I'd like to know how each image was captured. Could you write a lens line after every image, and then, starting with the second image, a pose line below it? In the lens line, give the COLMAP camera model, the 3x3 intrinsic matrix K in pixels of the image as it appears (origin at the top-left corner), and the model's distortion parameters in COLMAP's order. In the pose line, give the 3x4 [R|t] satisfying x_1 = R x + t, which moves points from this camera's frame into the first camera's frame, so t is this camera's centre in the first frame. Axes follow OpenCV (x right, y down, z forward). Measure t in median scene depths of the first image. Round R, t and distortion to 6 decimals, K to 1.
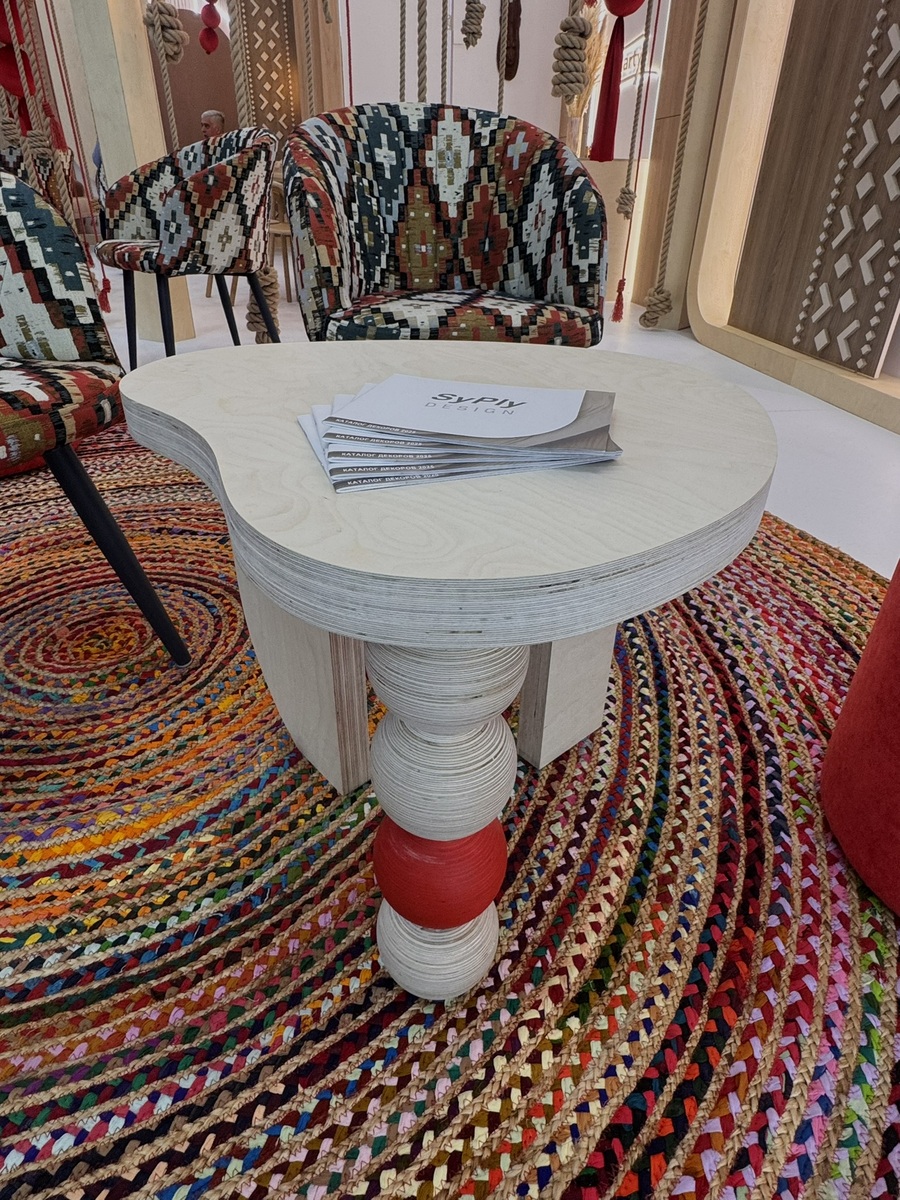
lens RADIAL K [[676.4, 0, 450.0], [0, 676.4, 600.0], [0, 0, 1]] dist [-0.000691, -0.000417]
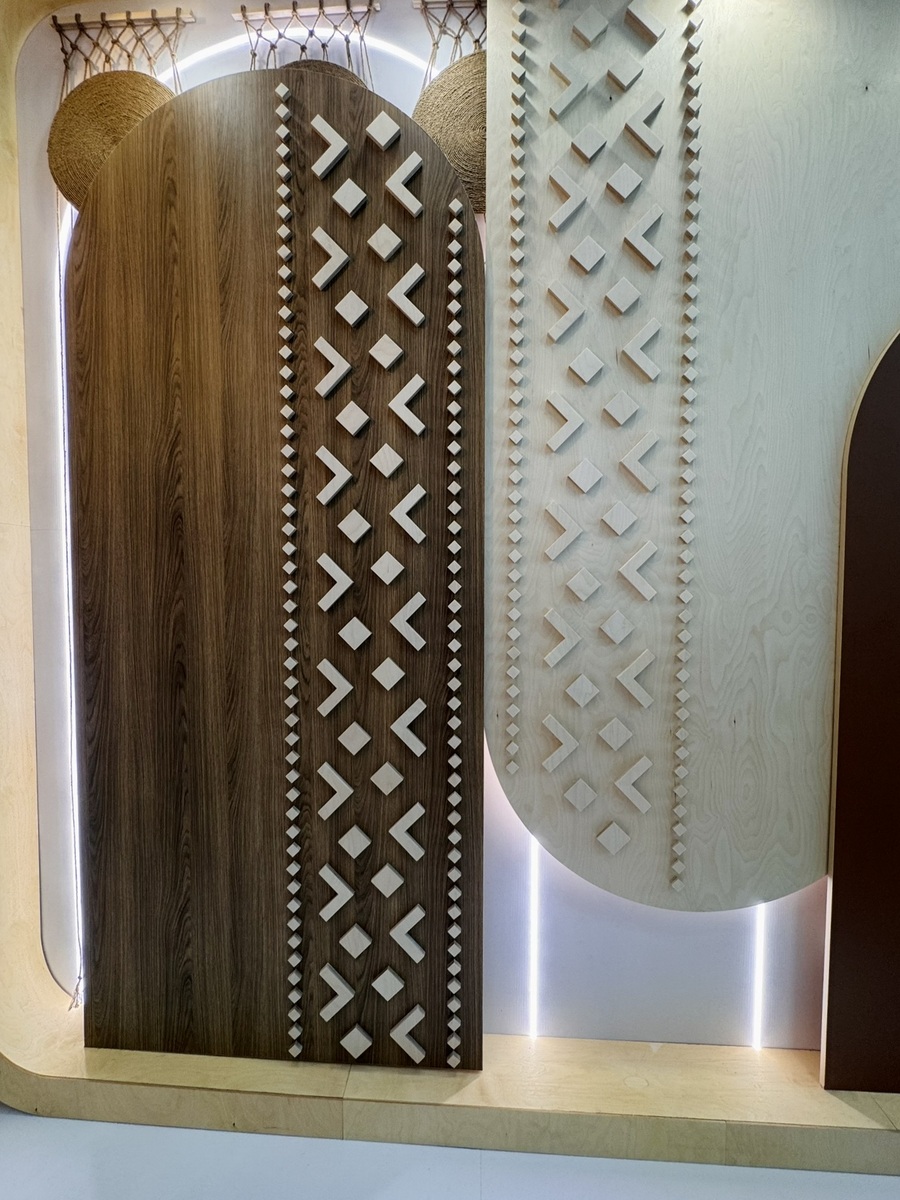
lens RADIAL K [[481.2, 0, 450.0], [0, 481.2, 600.0], [0, 0, 1]] dist [-0.001221, -0.000099]
pose [[0.204784, -0.054842, 0.977270, 0.448723], [0.523326, 0.849877, -0.061969, -2.220848], [-0.827160, 0.524120, 0.202742, 1.998969]]
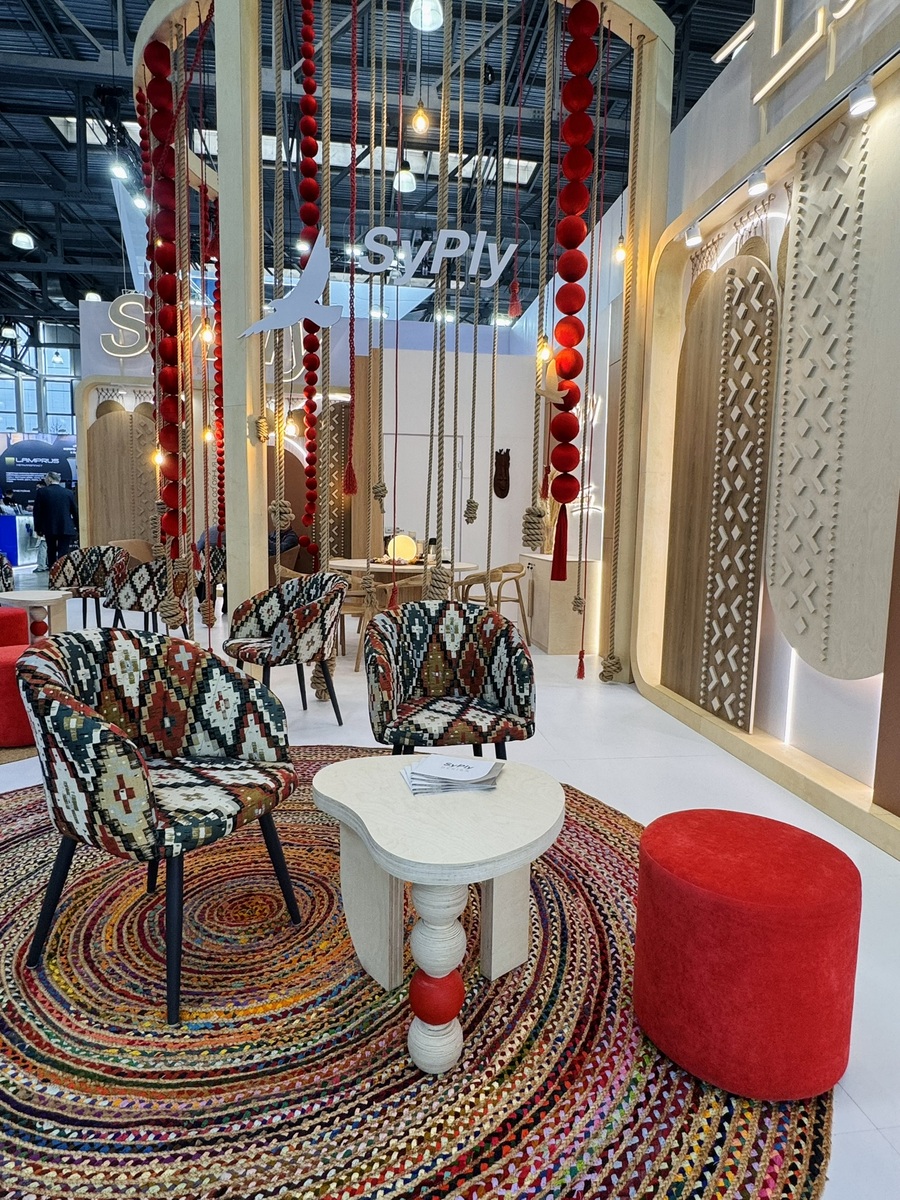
lens RADIAL K [[676.4, 0, 450.0], [0, 676.4, 600.0], [0, 0, 1]] dist [-0.000691, -0.000417]
pose [[0.999800, 0.003625, -0.019665, 0.054744], [-0.011656, 0.904739, -0.425806, 0.102911], [0.016249, 0.425950, 0.904601, -1.292917]]
